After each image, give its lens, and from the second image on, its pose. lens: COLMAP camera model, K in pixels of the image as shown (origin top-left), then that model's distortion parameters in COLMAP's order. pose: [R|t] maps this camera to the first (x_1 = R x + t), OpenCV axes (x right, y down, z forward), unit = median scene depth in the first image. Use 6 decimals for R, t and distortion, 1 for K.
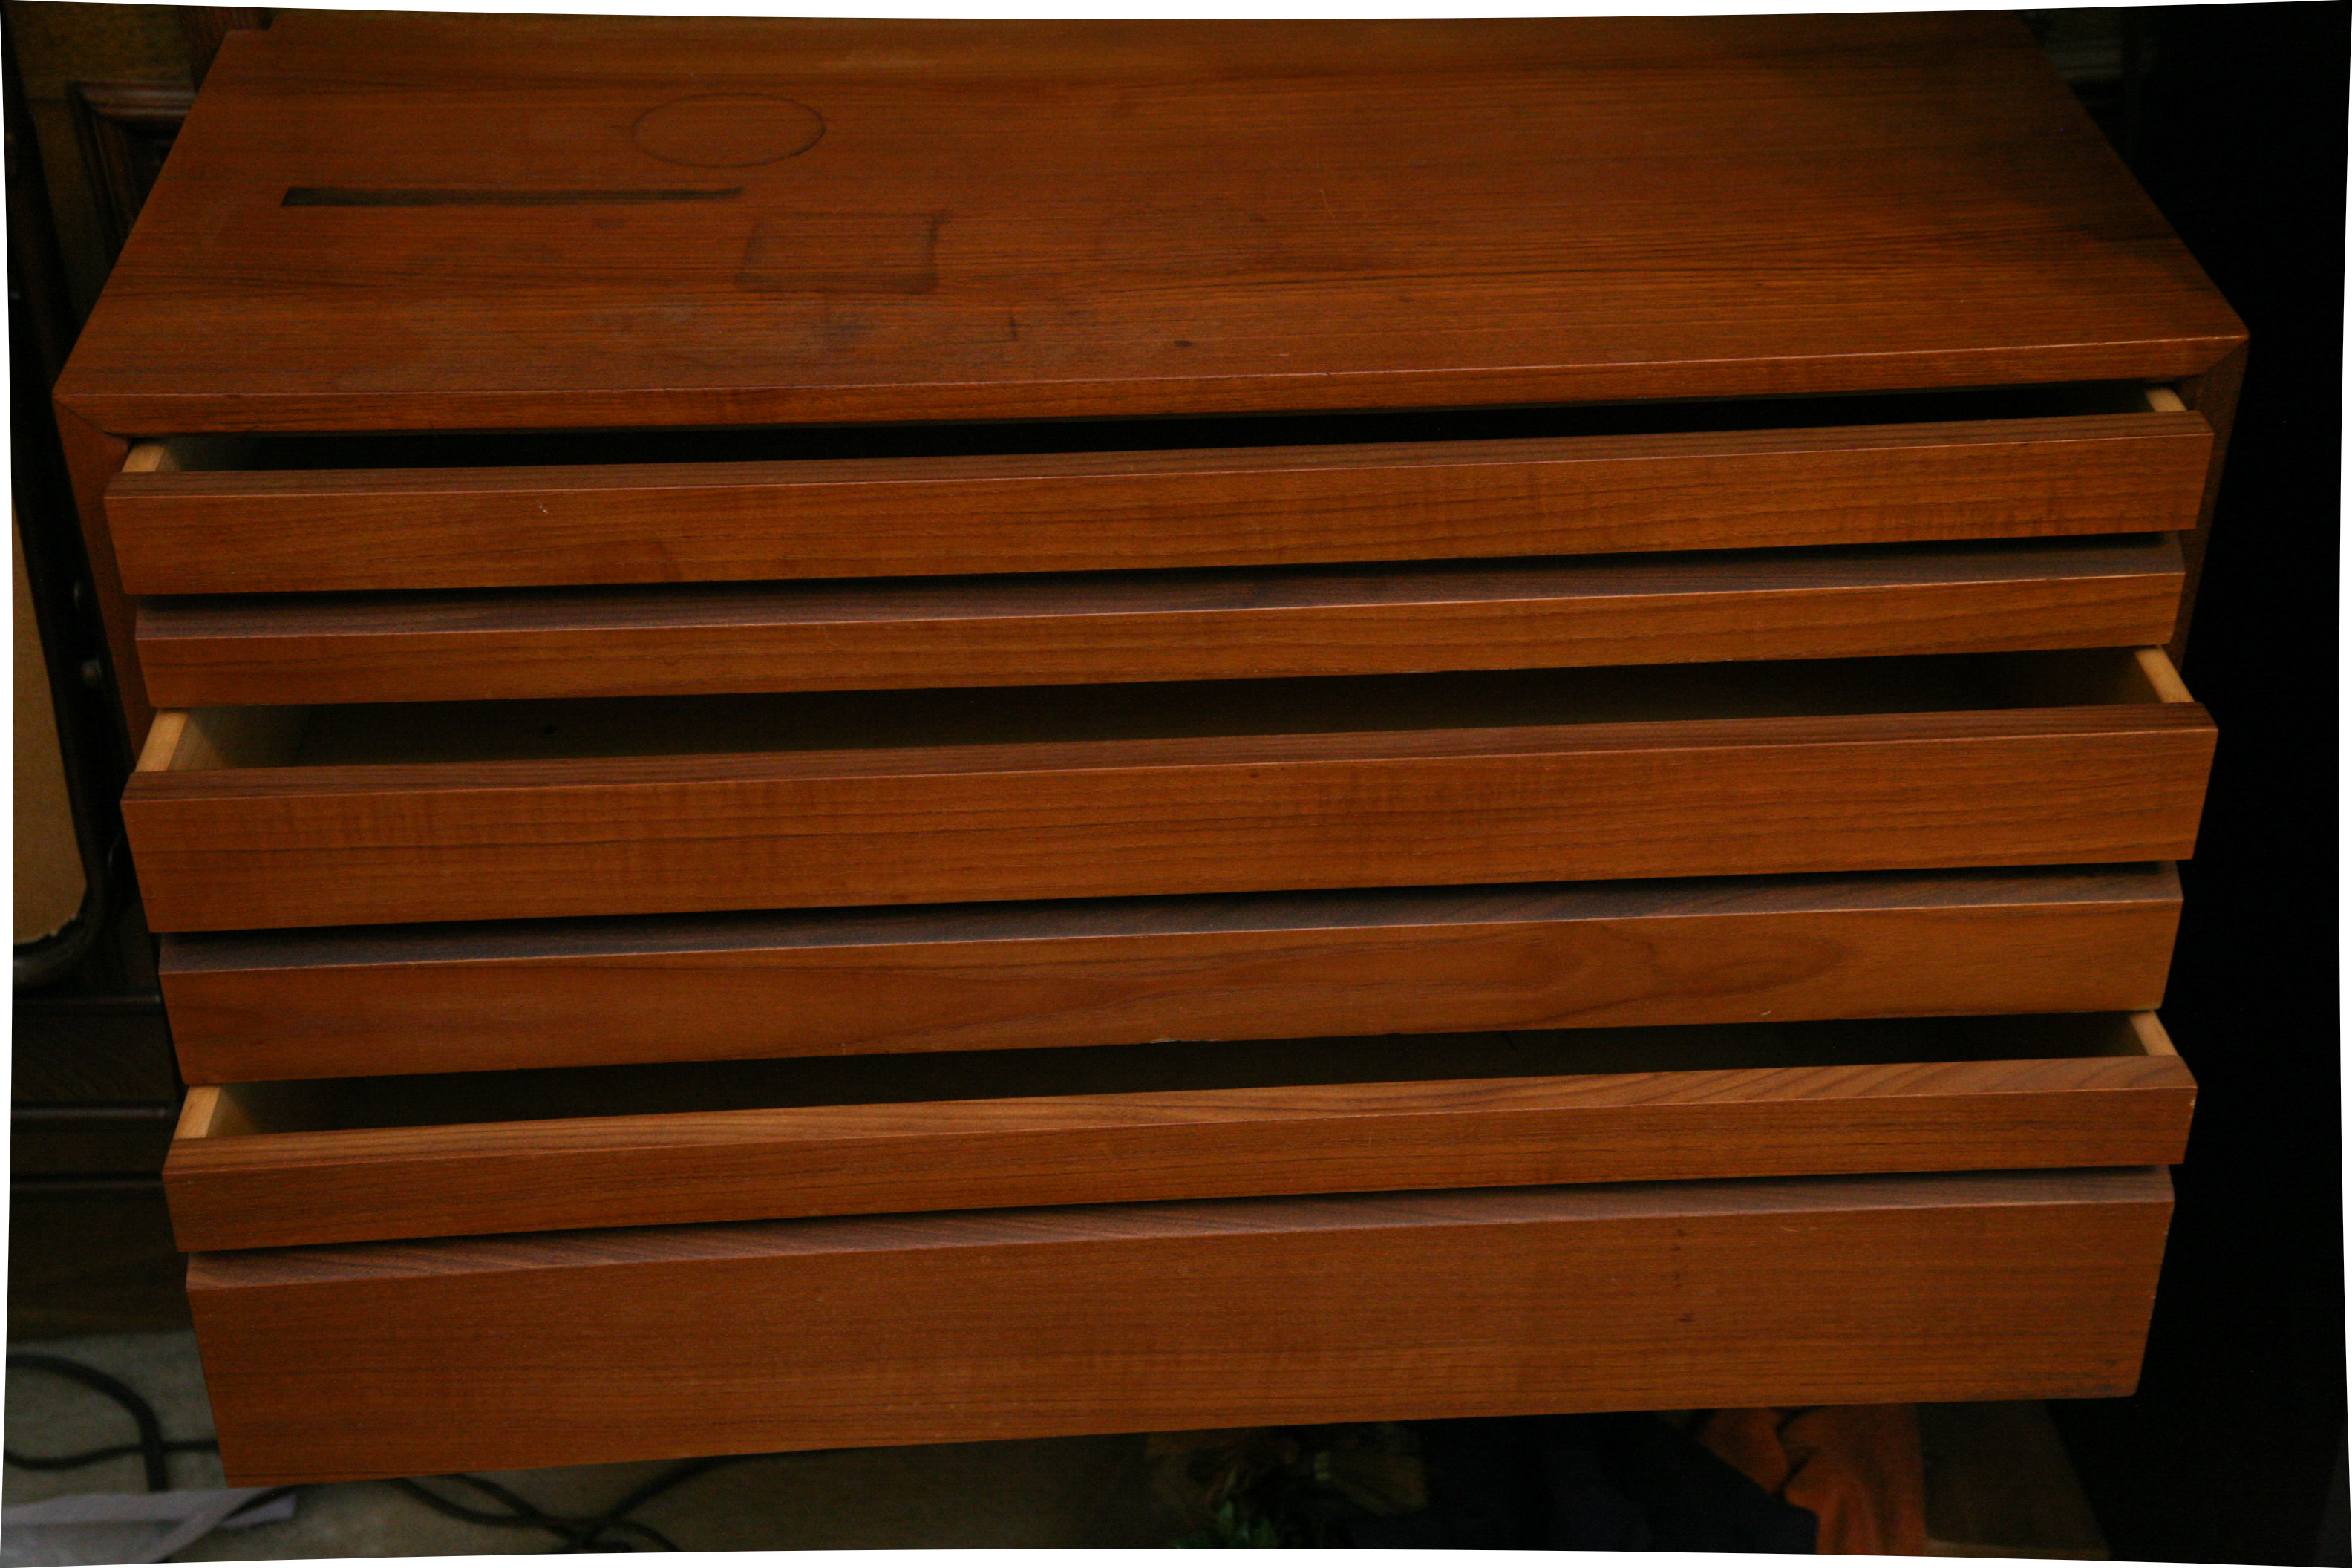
lens RADIAL K [[3437.7, 0, 1188.8], [0, 3437.7, 784.7], [0, 0, 1]] dist [0.265958, 0.000000]
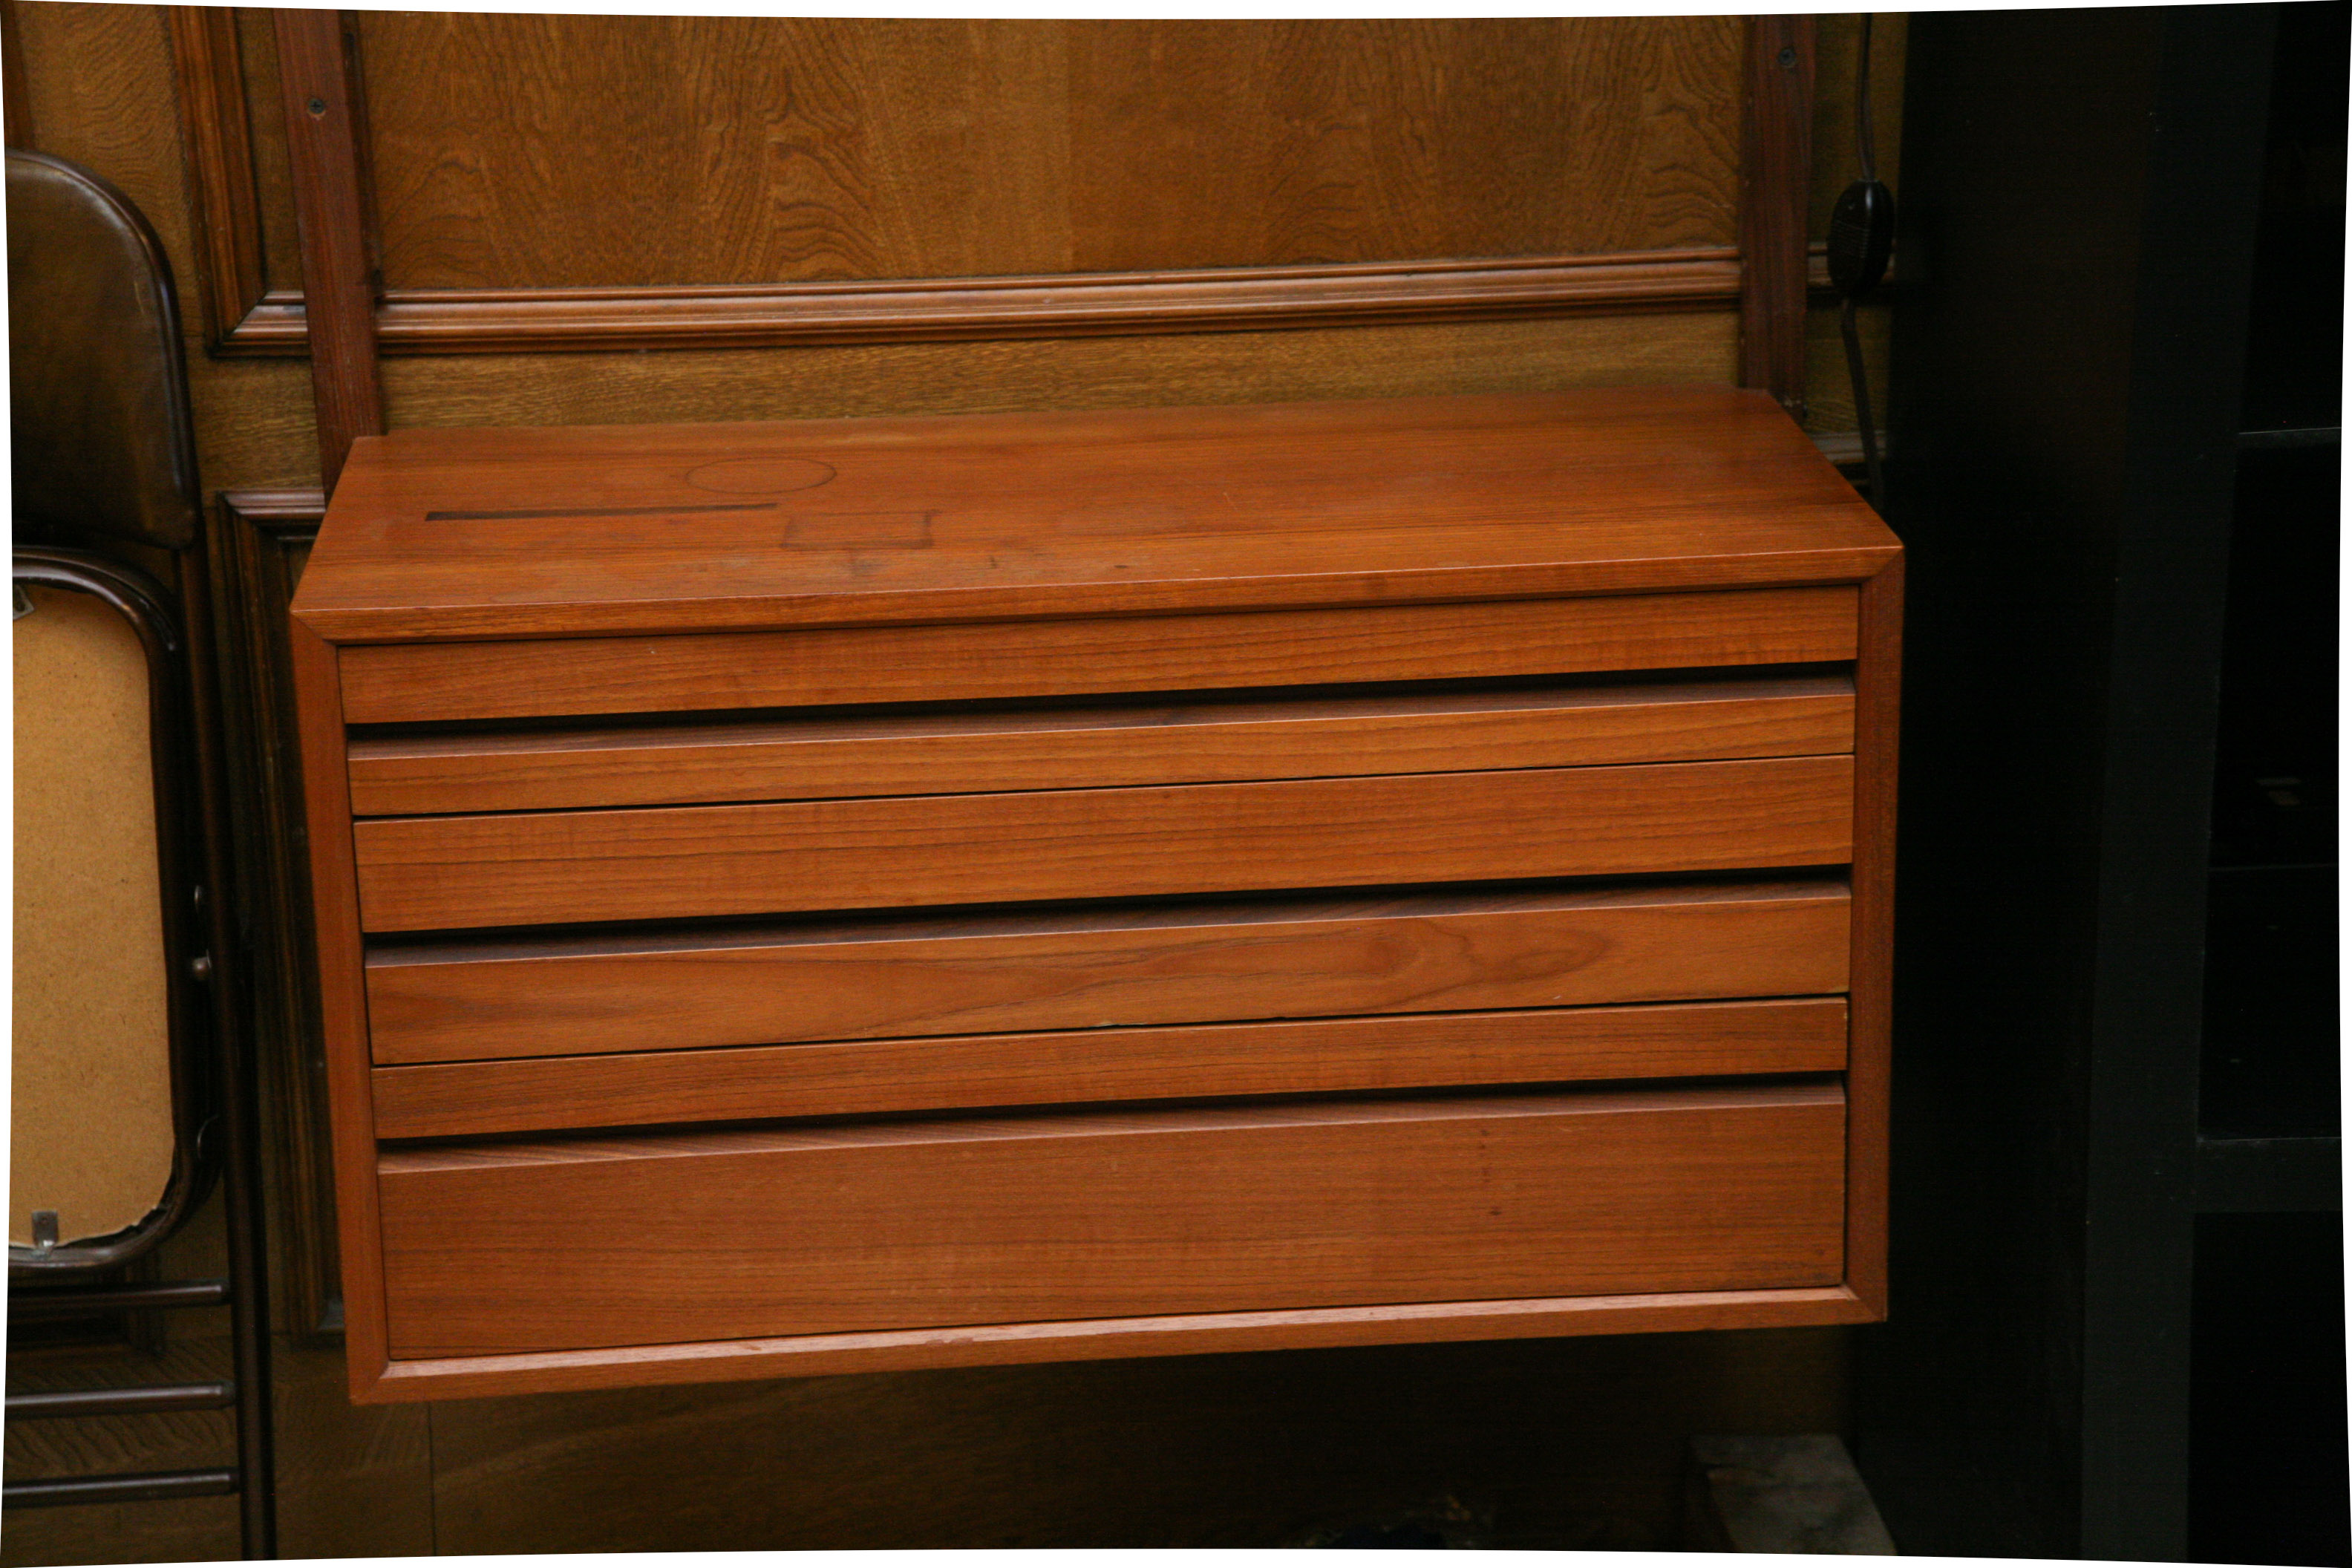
lens RADIAL K [[4813.5, 0, 1171.1], [0, 4813.5, 766.6], [0, 0, 1]] dist [0.757161, 0.000000]
pose [[0.999961, -0.004264, -0.007746, 0.033937], [0.001815, 0.956357, -0.292194, 0.525479], [0.008654, 0.292168, 0.956328, -0.811495]]
